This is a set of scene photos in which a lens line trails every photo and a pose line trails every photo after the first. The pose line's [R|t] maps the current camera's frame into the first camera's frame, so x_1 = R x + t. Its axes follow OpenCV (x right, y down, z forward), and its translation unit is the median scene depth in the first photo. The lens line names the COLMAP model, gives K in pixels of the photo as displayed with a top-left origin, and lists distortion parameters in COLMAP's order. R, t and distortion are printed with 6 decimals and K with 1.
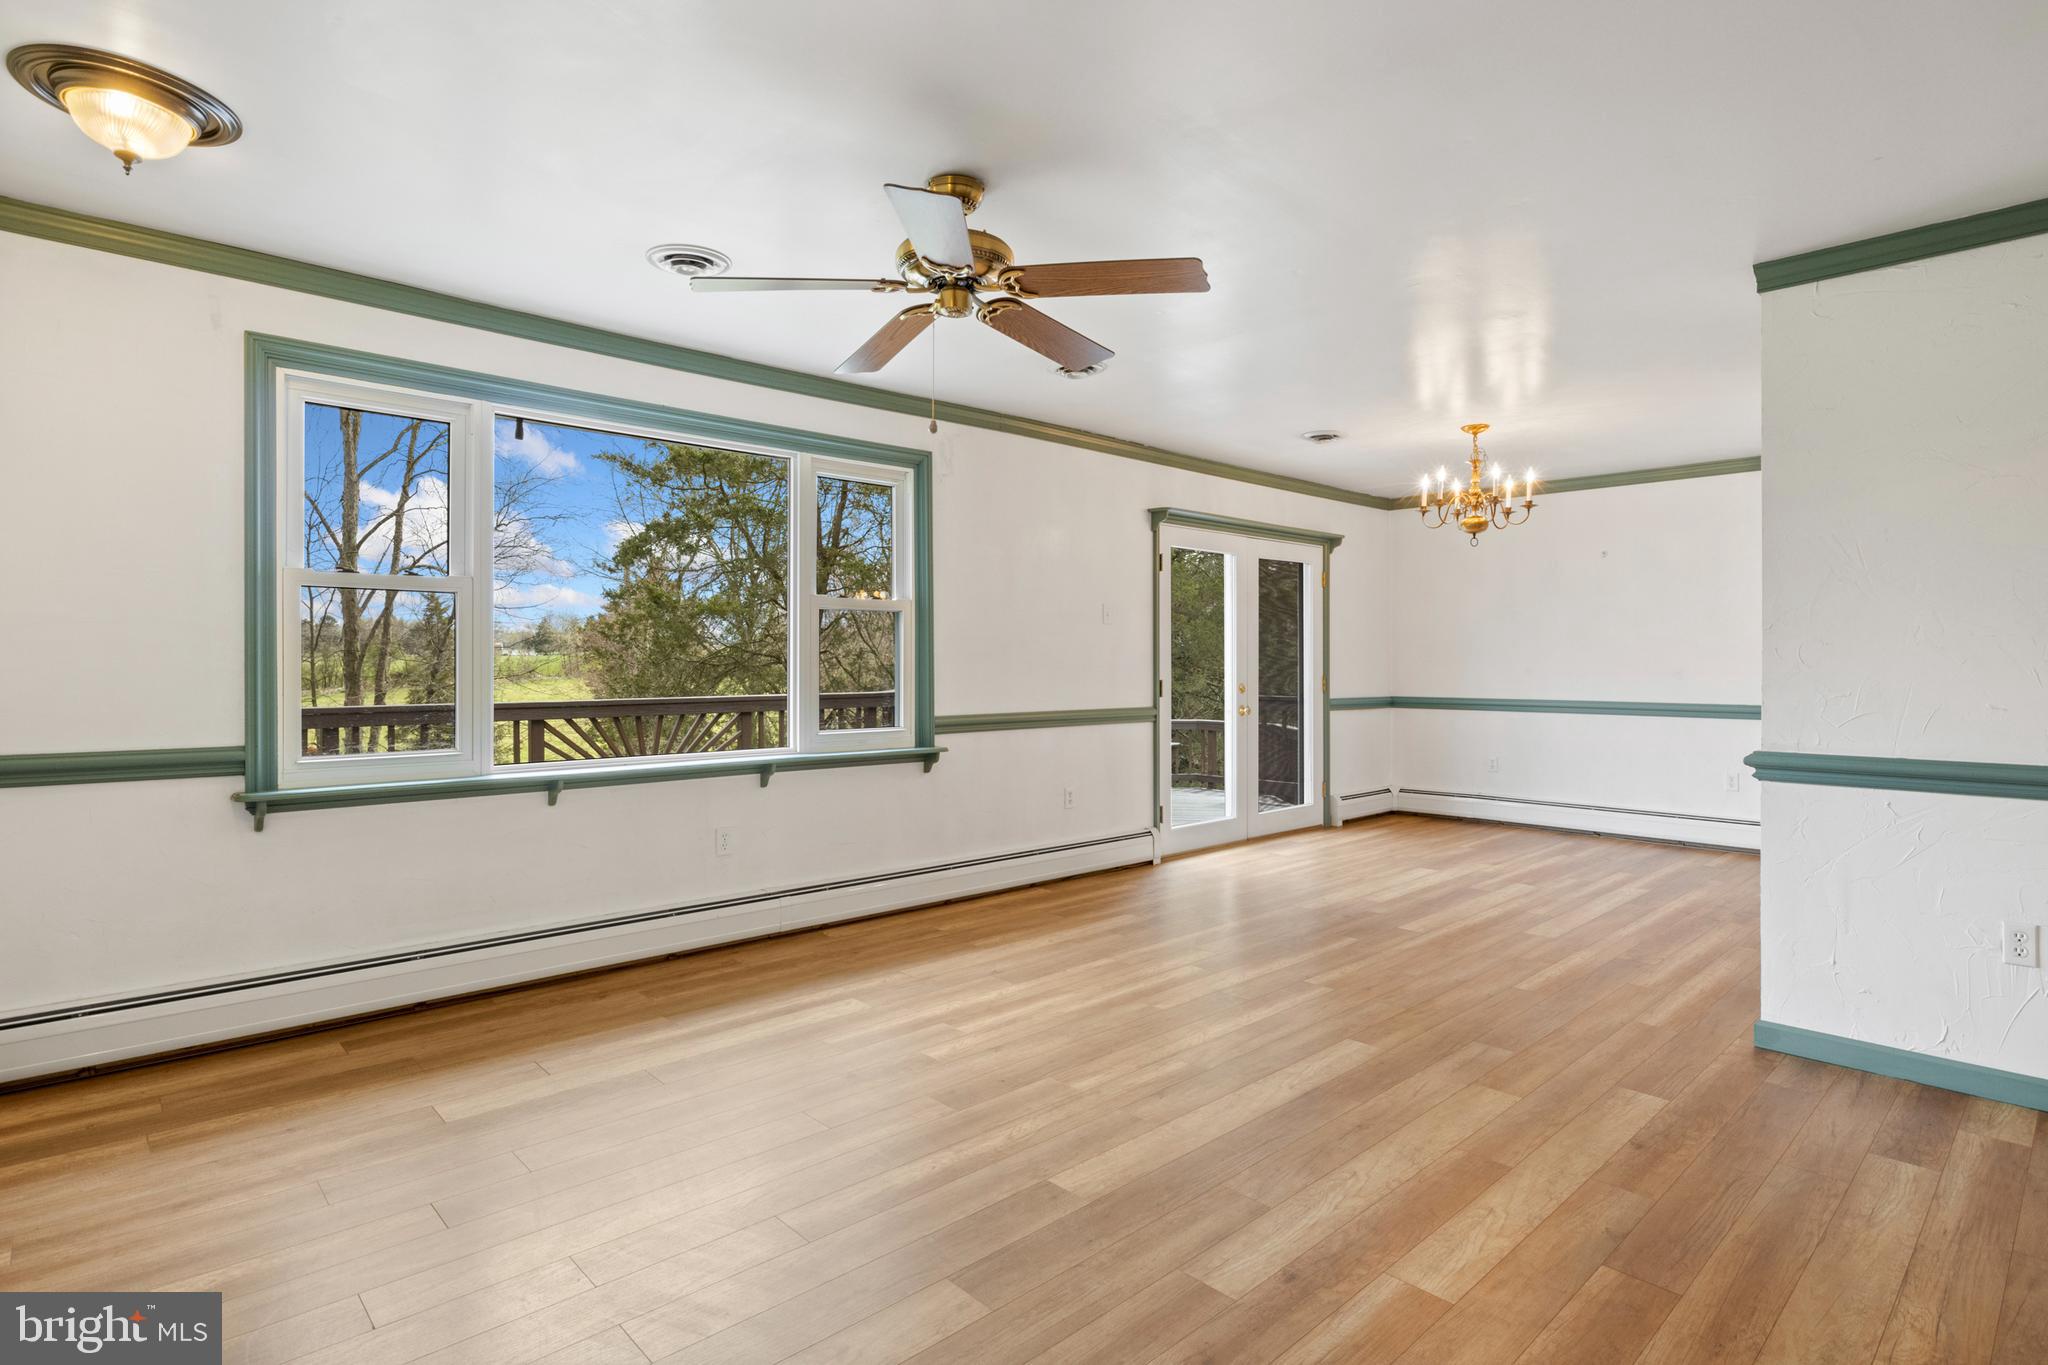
lens RADIAL K [[1031.8, 0, 1030.9], [0, 1031.8, 668.1], [0, 0, 1]] dist [-0.010139, 0.000609]
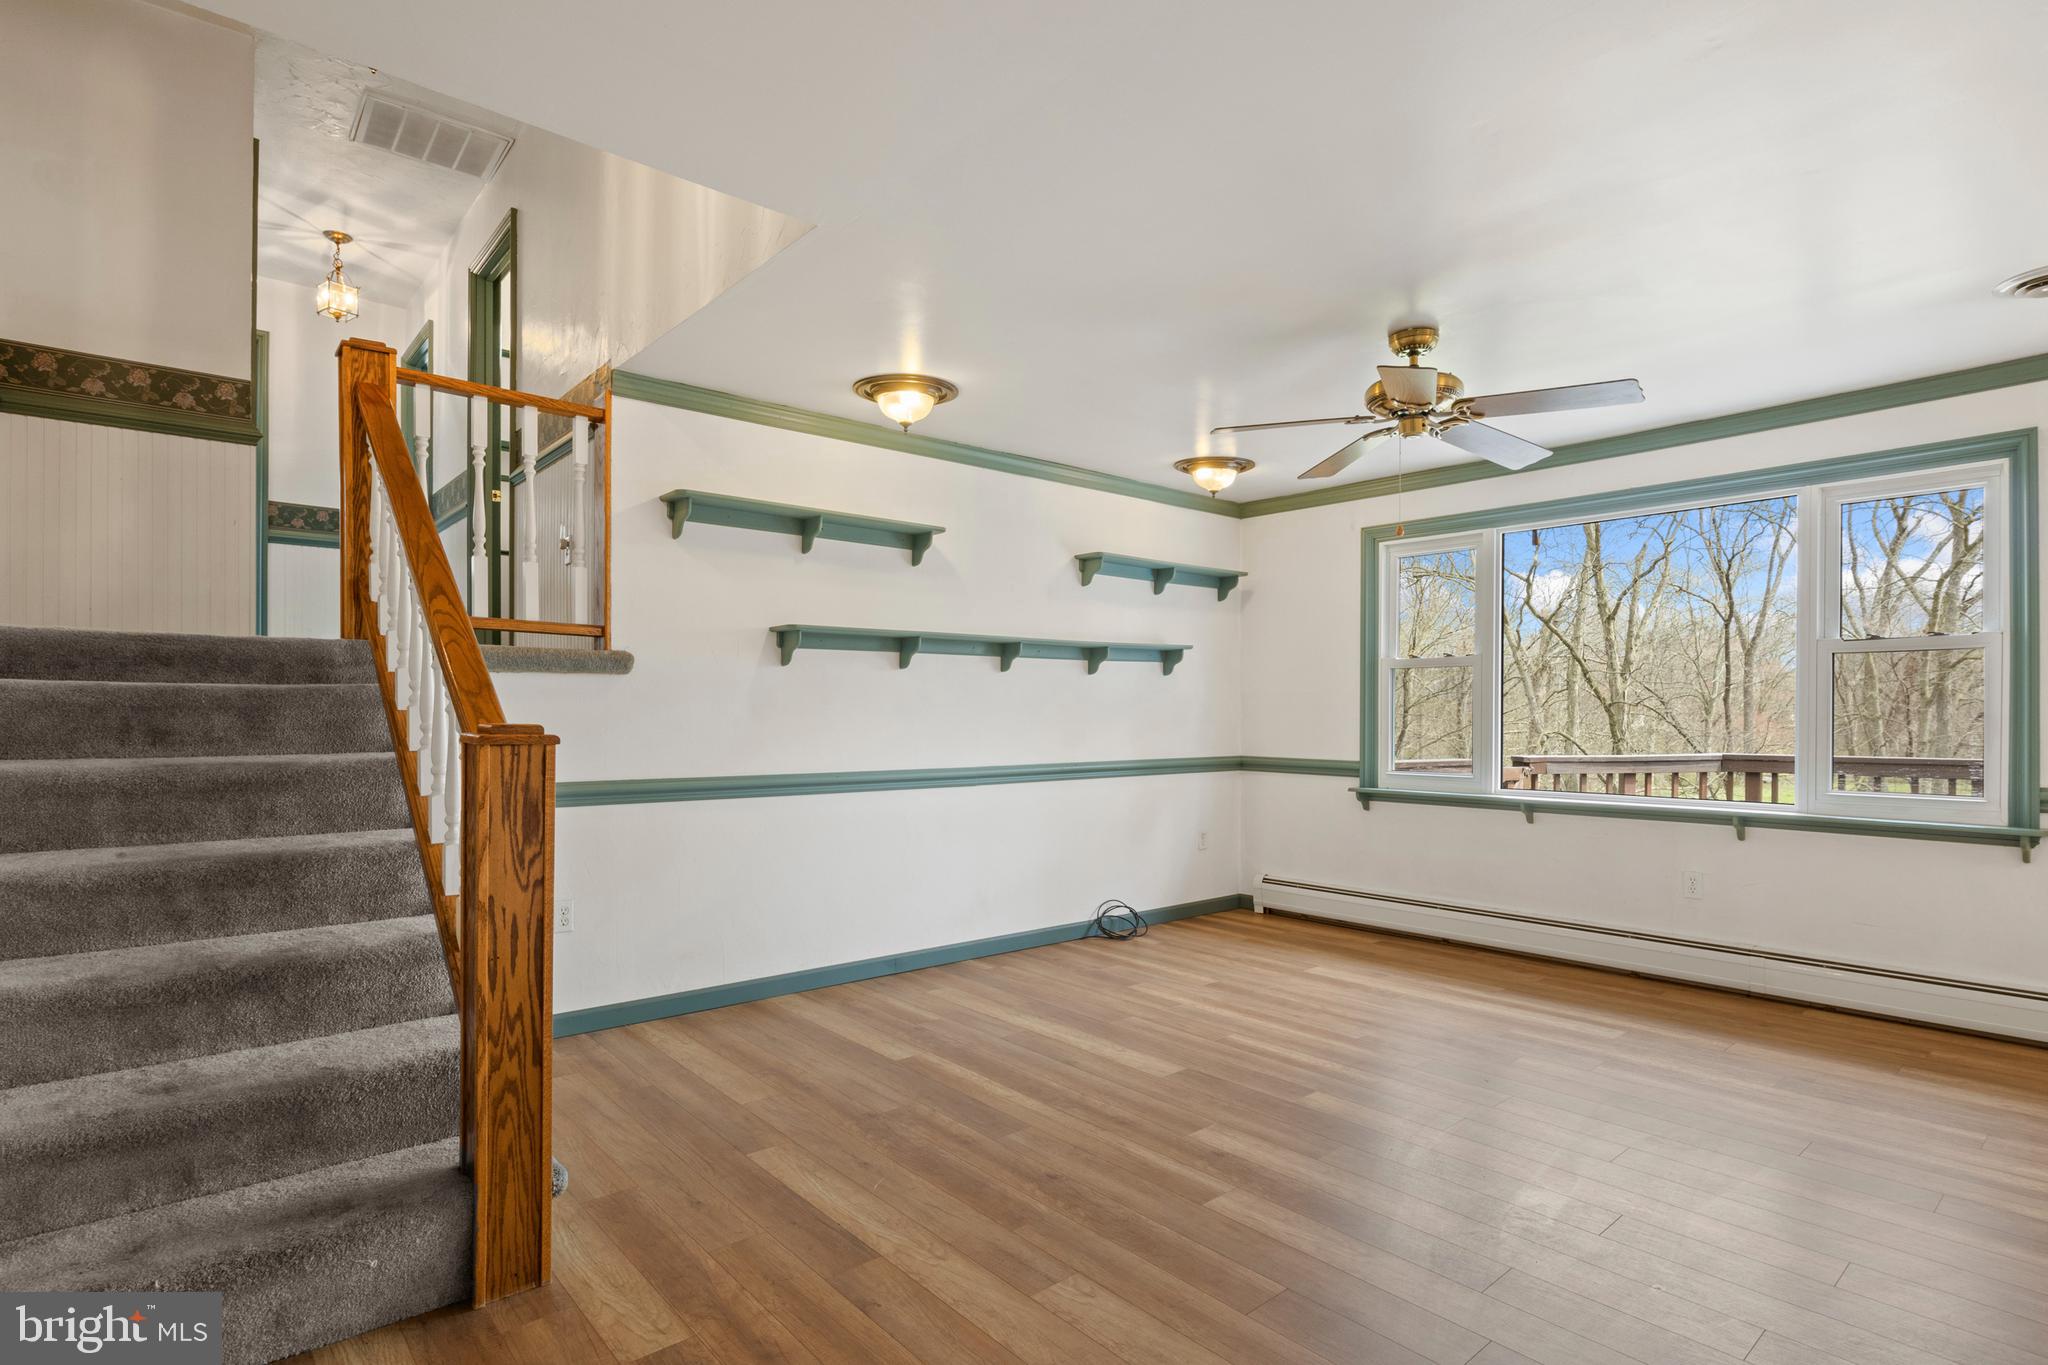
lens RADIAL K [[1019.6, 0, 1030.1], [0, 1019.6, 718.0], [0, 0, 1]] dist [-0.003578, 0.000016]
pose [[-0.042432, 0.002329, -0.999097, 0.845280], [-0.004344, 0.999987, 0.002515, -0.000732], [0.999090, 0.004447, -0.042421, 0.411386]]
